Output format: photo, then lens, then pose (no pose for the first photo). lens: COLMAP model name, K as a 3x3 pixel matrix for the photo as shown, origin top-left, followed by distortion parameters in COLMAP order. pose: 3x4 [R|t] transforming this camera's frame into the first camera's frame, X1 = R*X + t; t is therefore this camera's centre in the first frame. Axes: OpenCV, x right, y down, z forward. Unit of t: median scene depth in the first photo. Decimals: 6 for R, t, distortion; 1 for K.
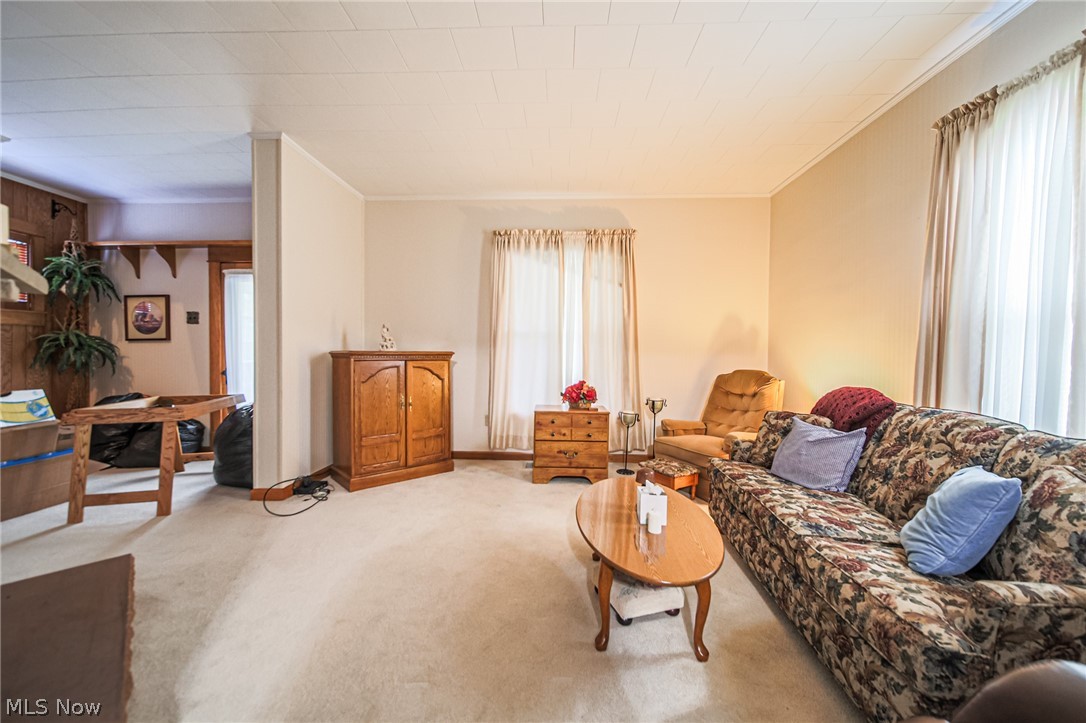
lens RADIAL K [[424.8, 0, 551.3], [0, 424.8, 359.5], [0, 0, 1]] dist [-0.001268, -0.000161]
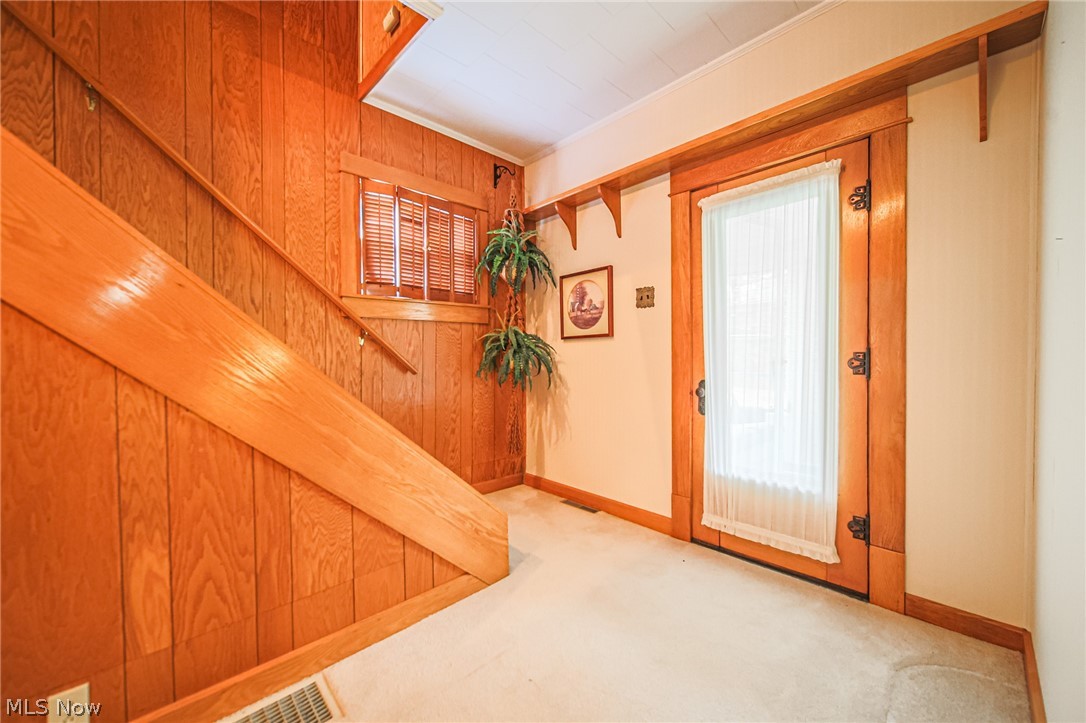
lens RADIAL K [[424.8, 0, 551.3], [0, 424.8, 359.5], [0, 0, 1]] dist [-0.001268, -0.000161]
pose [[0.728136, -0.000124, -0.685433, -0.547759], [0.000126, 1.000000, -0.000047, -0.010860], [0.685433, -0.000052, 0.728136, 0.487429]]
